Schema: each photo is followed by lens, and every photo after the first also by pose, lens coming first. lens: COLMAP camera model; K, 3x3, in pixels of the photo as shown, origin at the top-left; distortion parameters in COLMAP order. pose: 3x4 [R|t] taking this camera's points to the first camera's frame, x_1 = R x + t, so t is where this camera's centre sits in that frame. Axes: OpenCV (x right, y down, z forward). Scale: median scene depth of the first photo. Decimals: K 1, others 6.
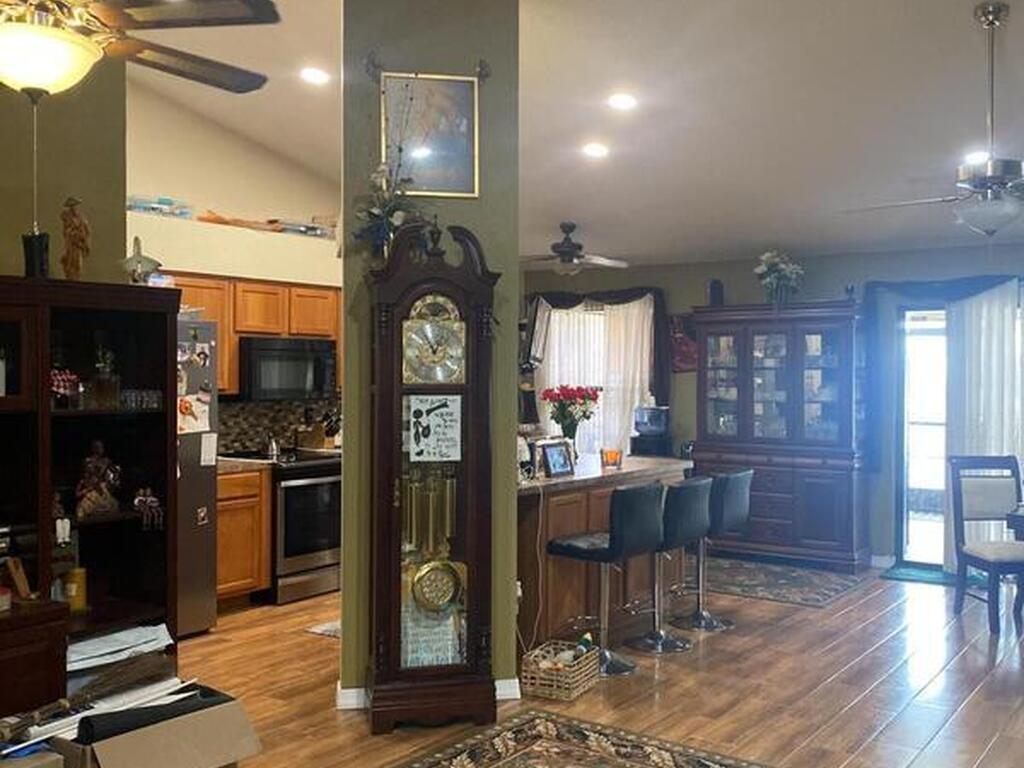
lens RADIAL K [[1061.9, 0, 513.6], [0, 1061.9, 375.6], [0, 0, 1]] dist [0.179284, -0.456017]
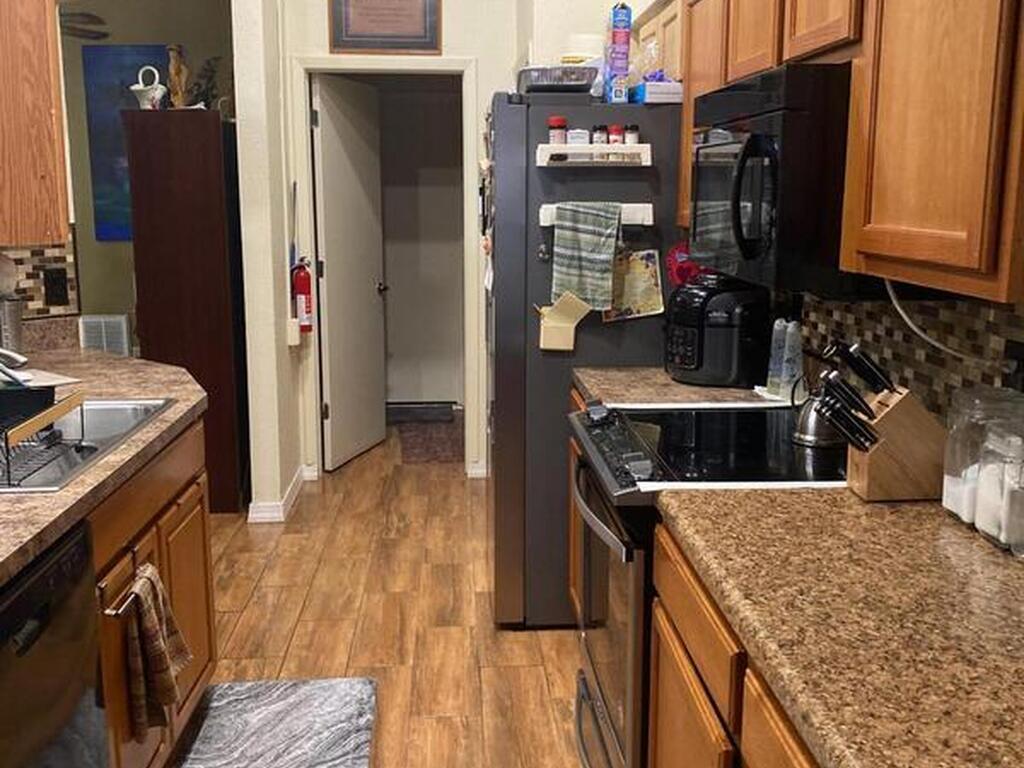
lens RADIAL K [[1068.5, 0, 512.0], [0, 1068.5, 384.0], [0, 0, 1]] dist [0.086775, -0.133016]
pose [[-0.786397, 0.107399, -0.608313, 0.036623], [-0.008032, 0.982909, 0.183918, -0.003549], [0.617669, 0.149518, -0.772094, 0.841232]]
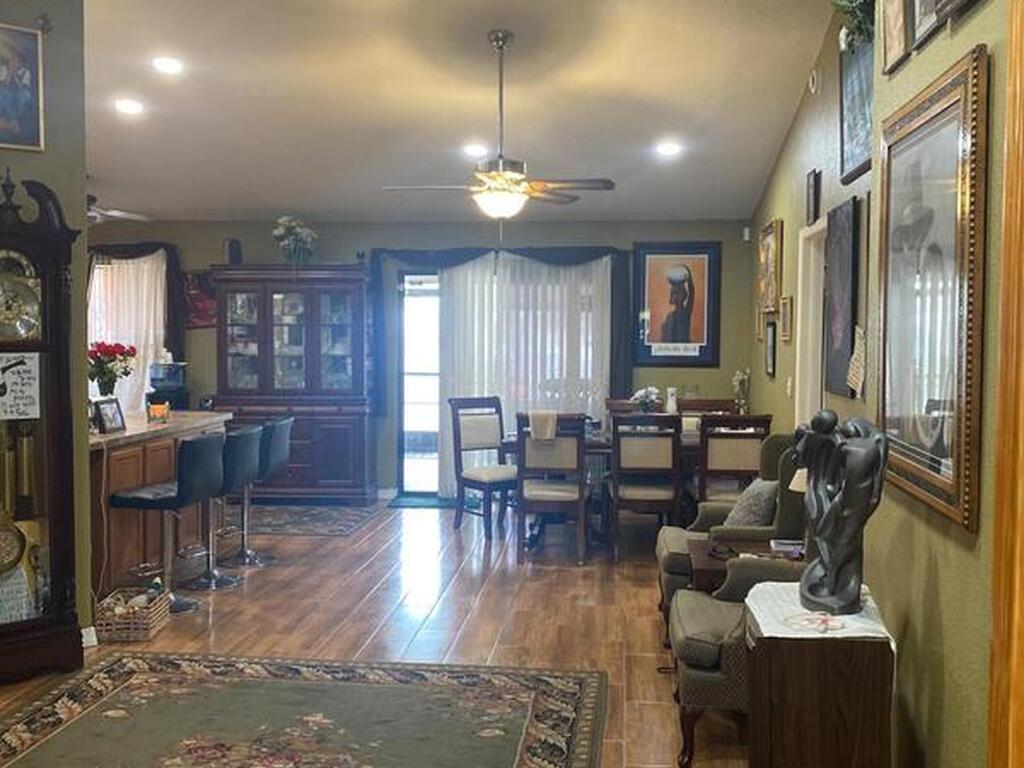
lens RADIAL K [[1068.5, 0, 512.0], [0, 1068.5, 384.0], [0, 0, 1]] dist [0.086775, -0.133016]
pose [[0.878213, -0.026810, 0.477518, -0.112925], [0.003278, 0.998741, 0.050047, -0.000877], [-0.478259, -0.042387, 0.877195, -0.078154]]
